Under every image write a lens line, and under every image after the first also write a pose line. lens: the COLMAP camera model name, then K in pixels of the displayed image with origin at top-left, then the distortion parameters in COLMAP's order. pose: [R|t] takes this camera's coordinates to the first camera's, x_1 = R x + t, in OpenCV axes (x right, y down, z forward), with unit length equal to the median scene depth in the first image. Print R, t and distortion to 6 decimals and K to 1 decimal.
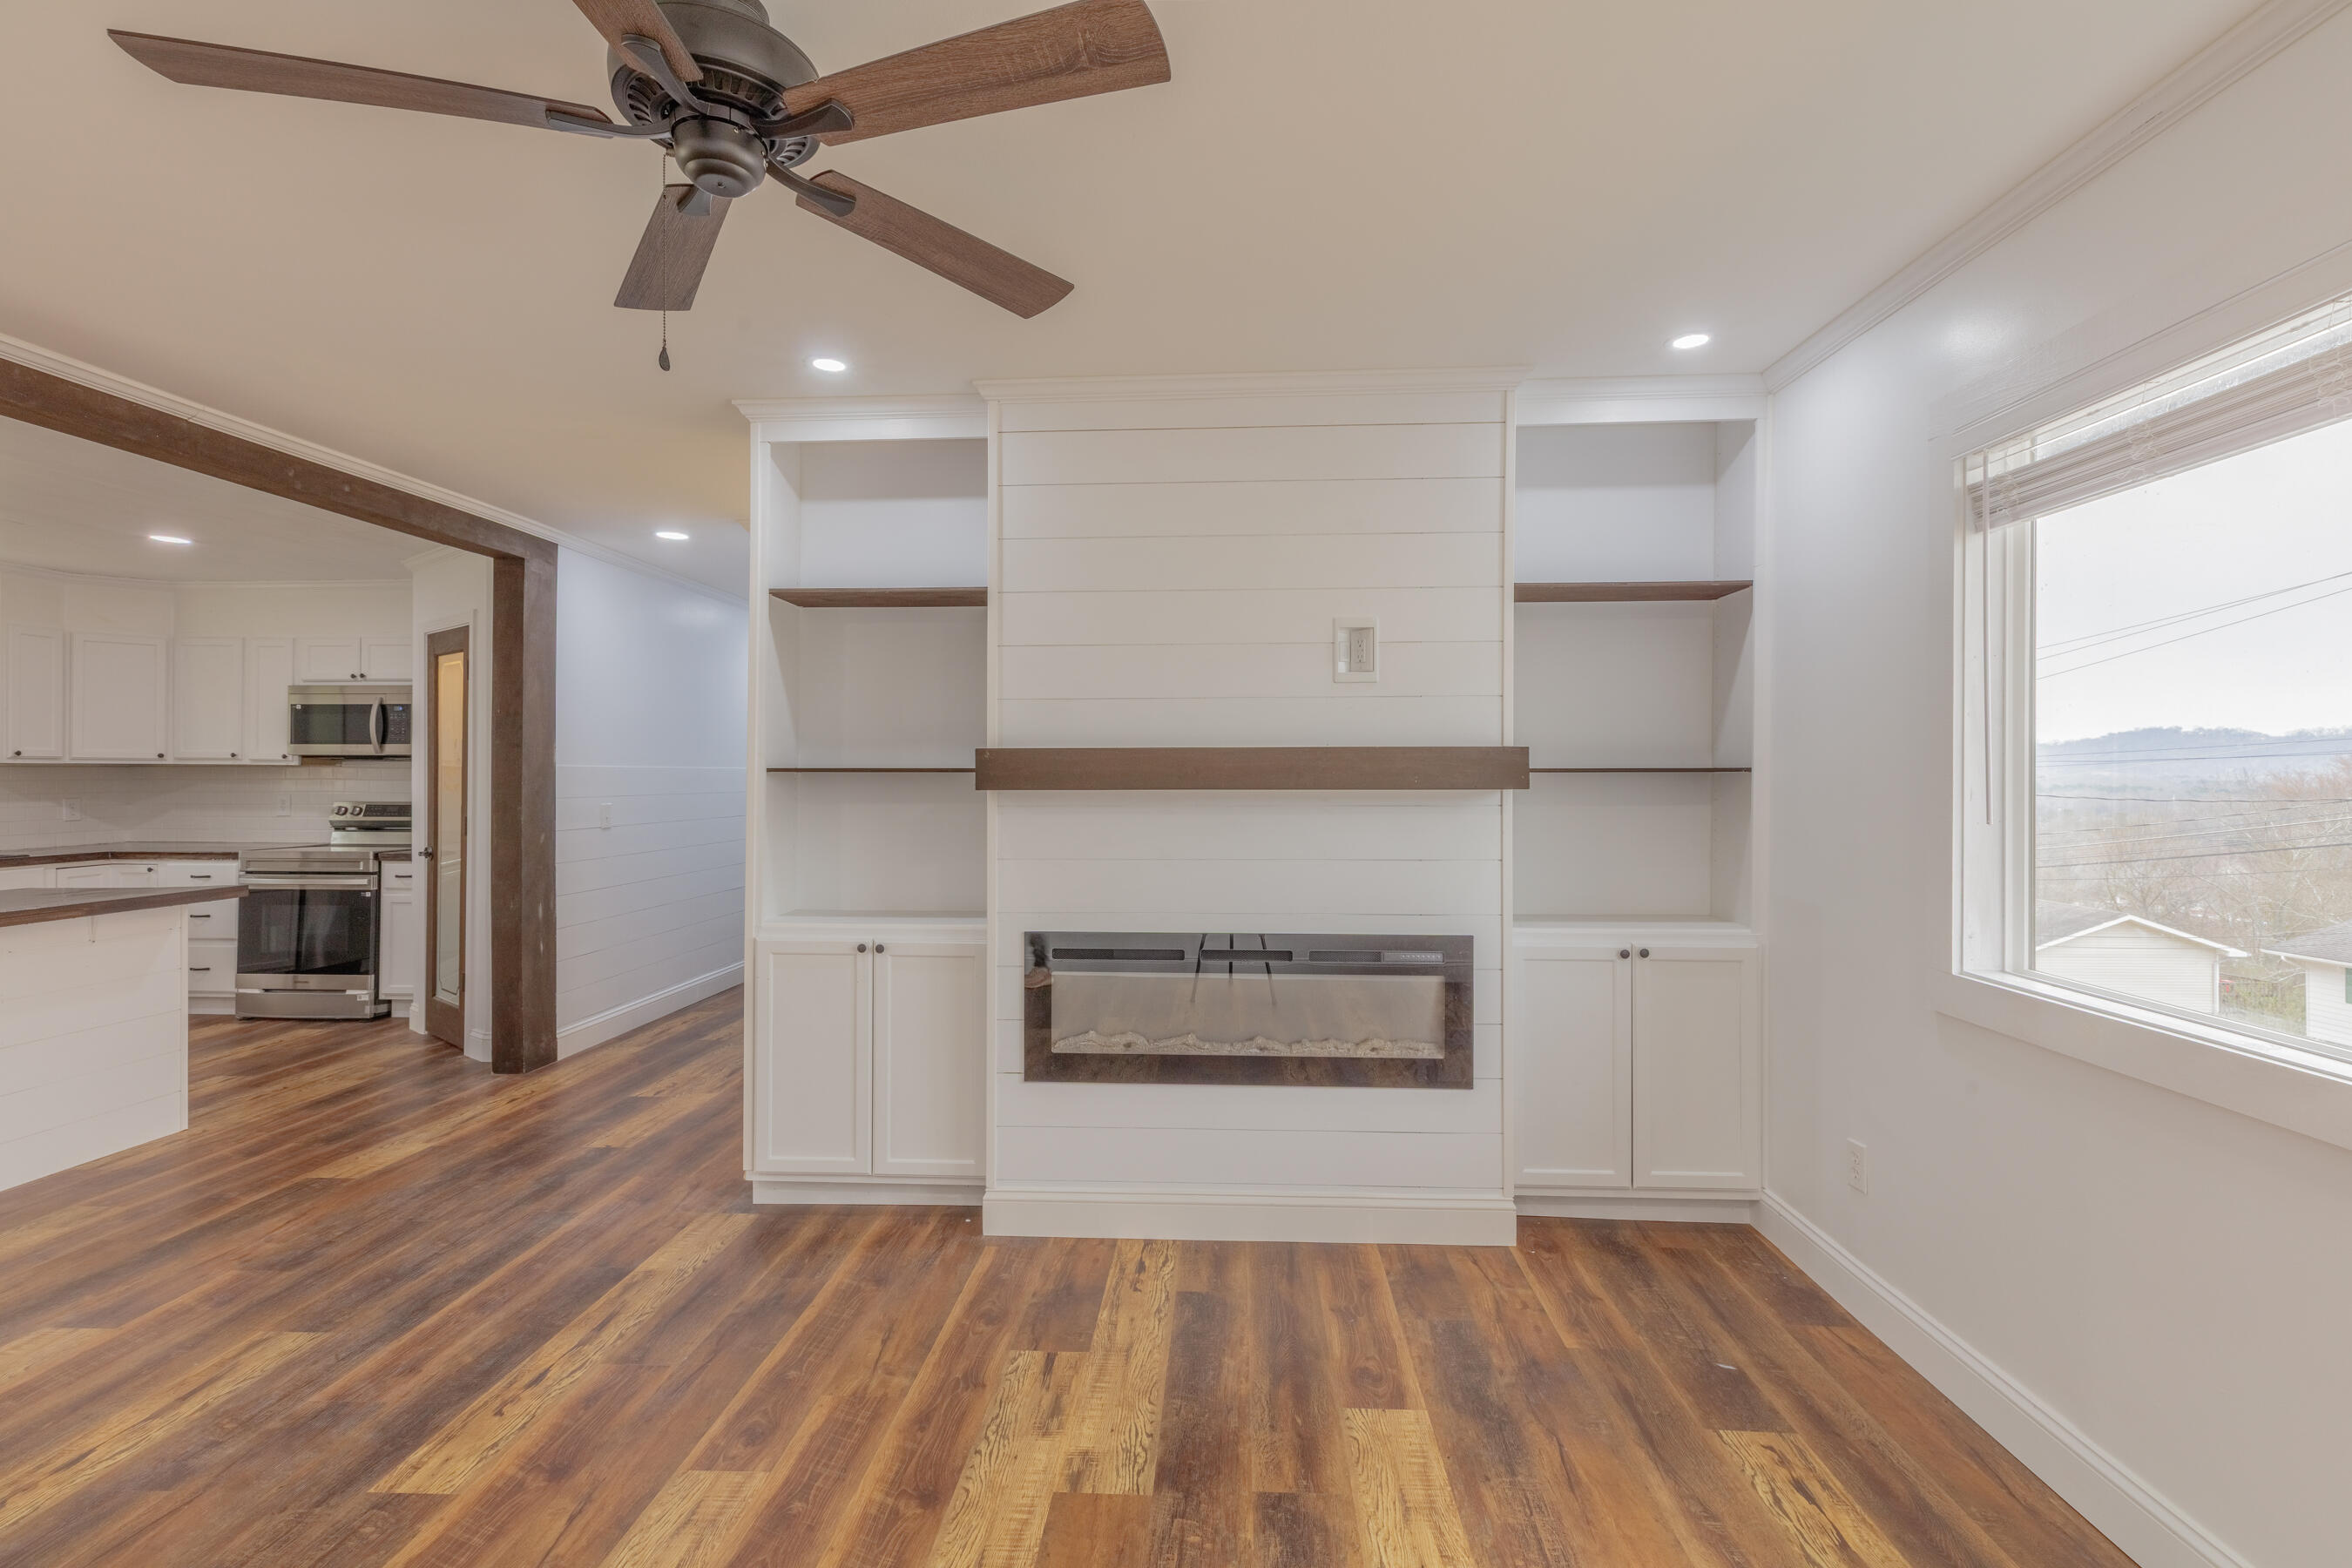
lens RADIAL K [[1038.6, 0, 1186.8], [0, 1038.6, 774.1], [0, 0, 1]] dist [0.002728, 0.000424]
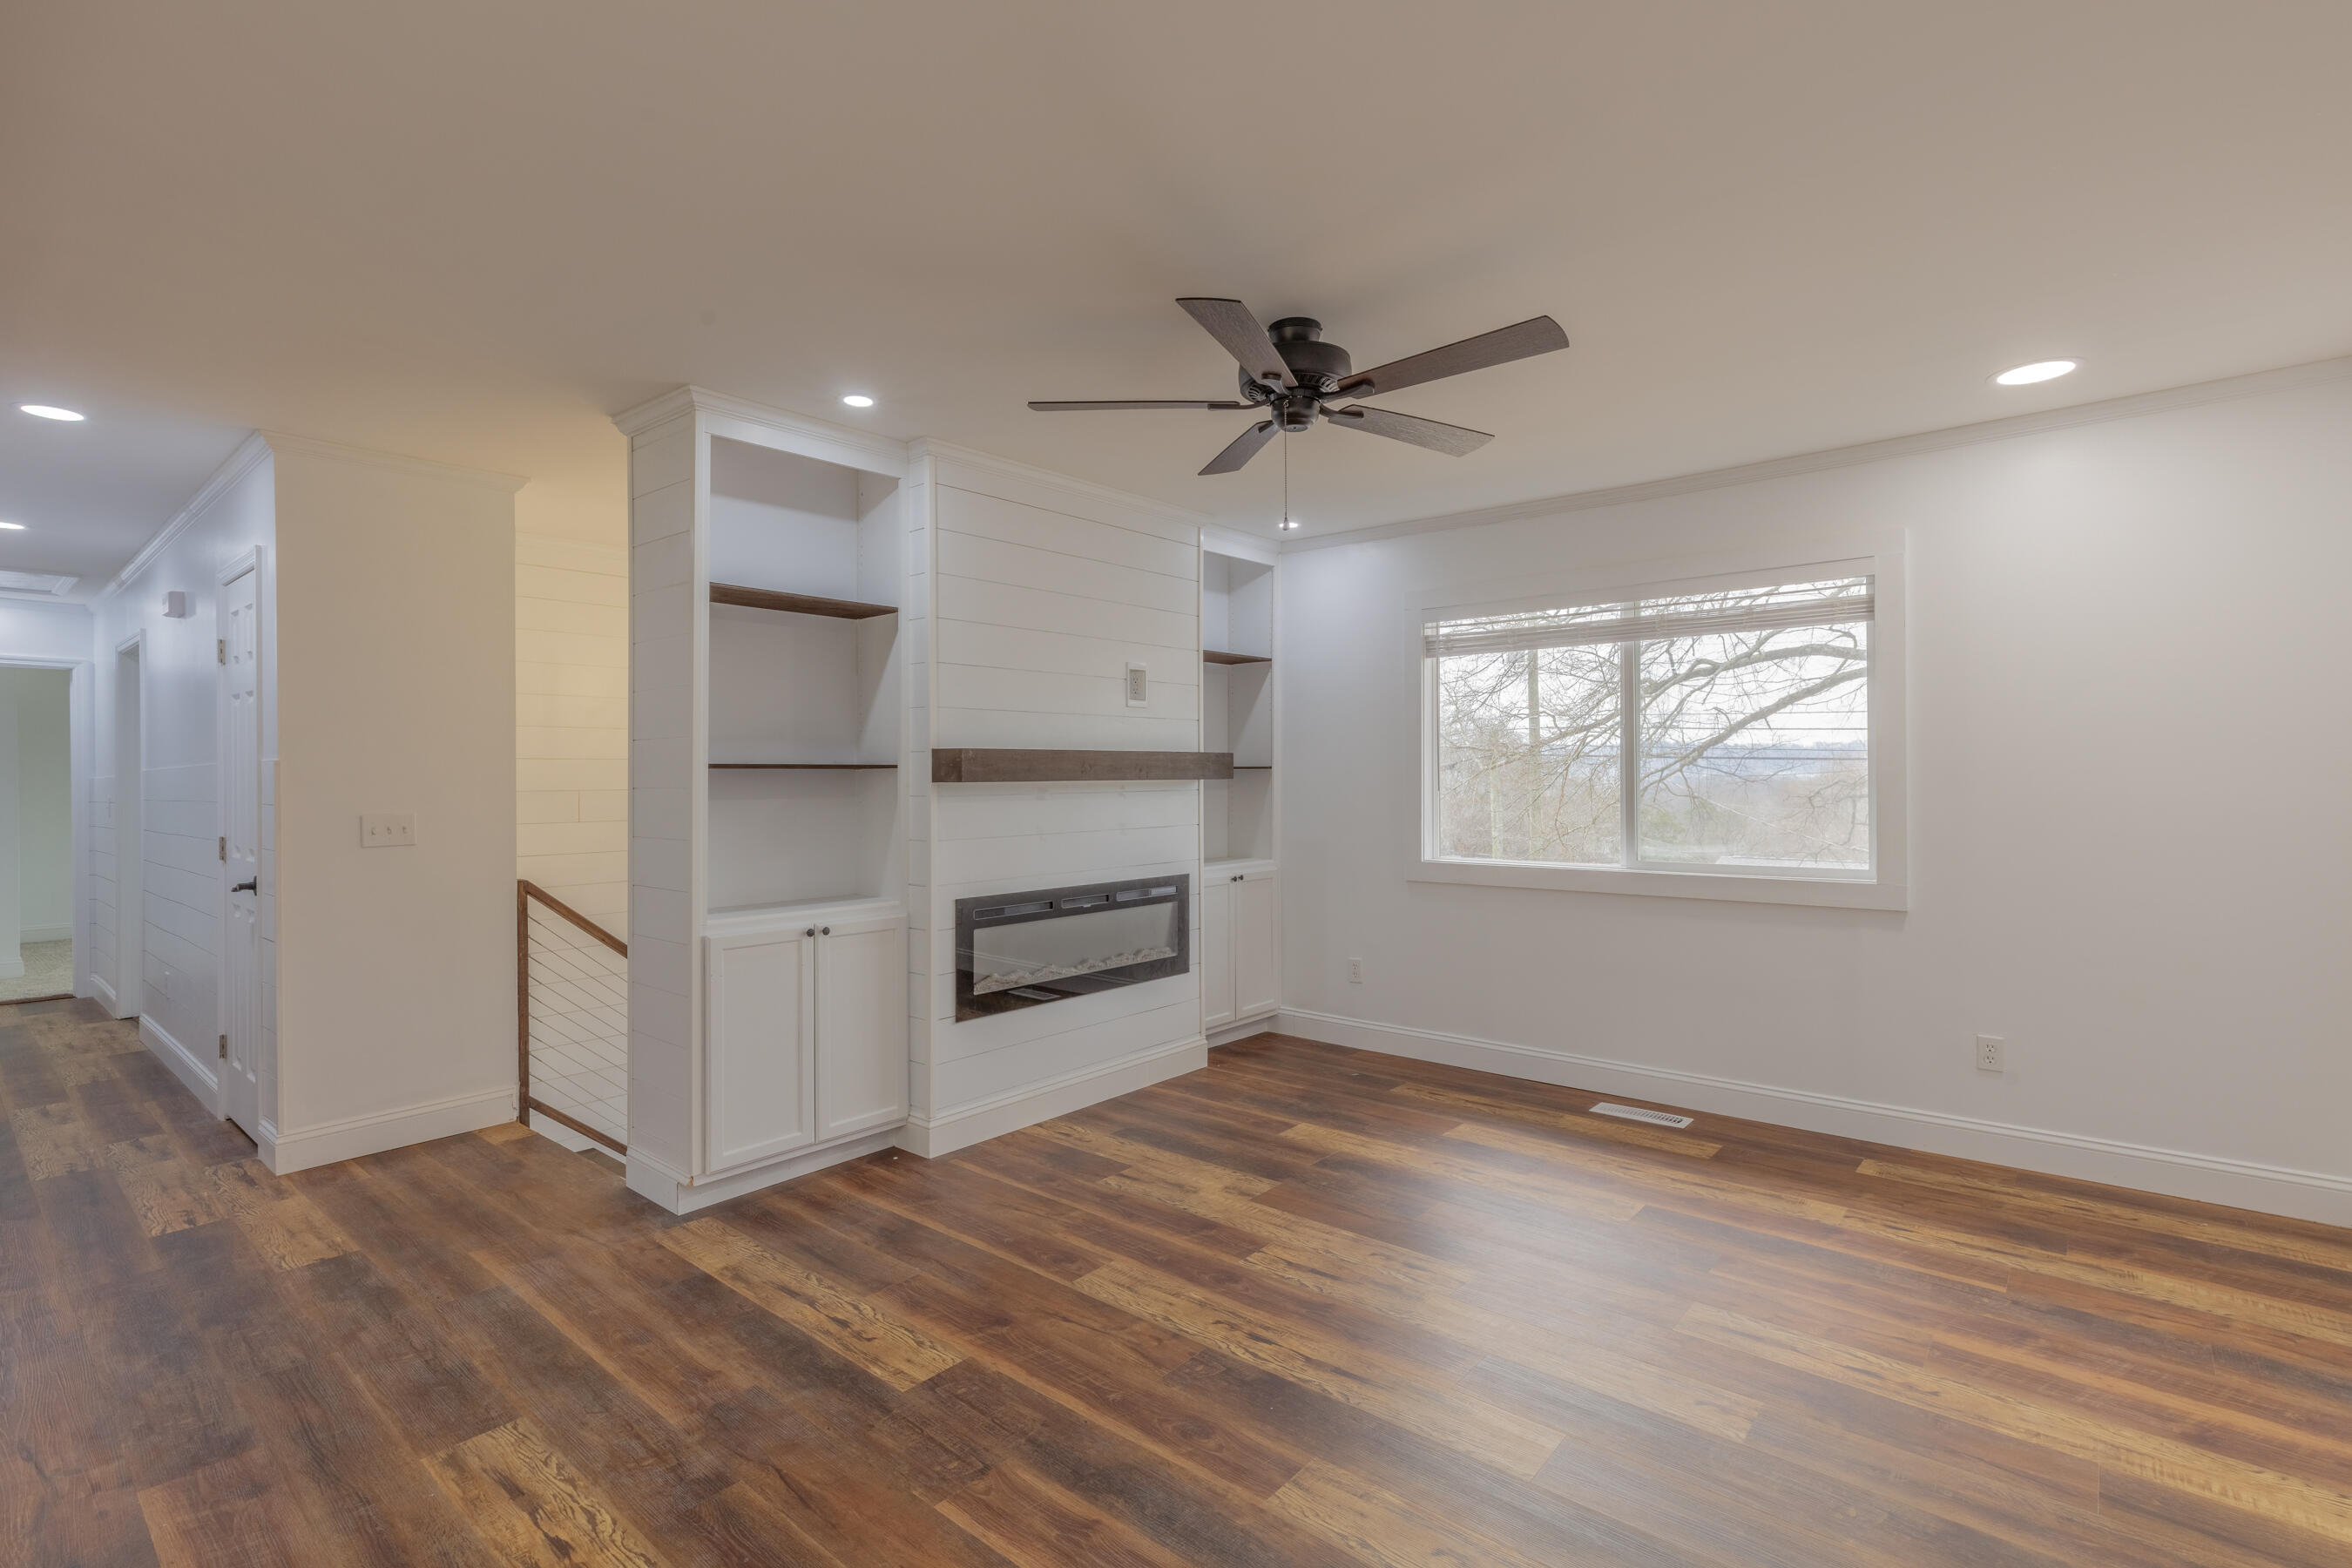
lens RADIAL K [[1077.4, 0, 1176.0], [0, 1077.4, 784.0], [0, 0, 1]] dist [0.002525, 0.000268]
pose [[0.614875, -0.009598, 0.788566, -1.009005], [0.006604, 0.999954, 0.007021, 0.009658], [-0.788597, 0.000890, 0.614910, 0.022452]]
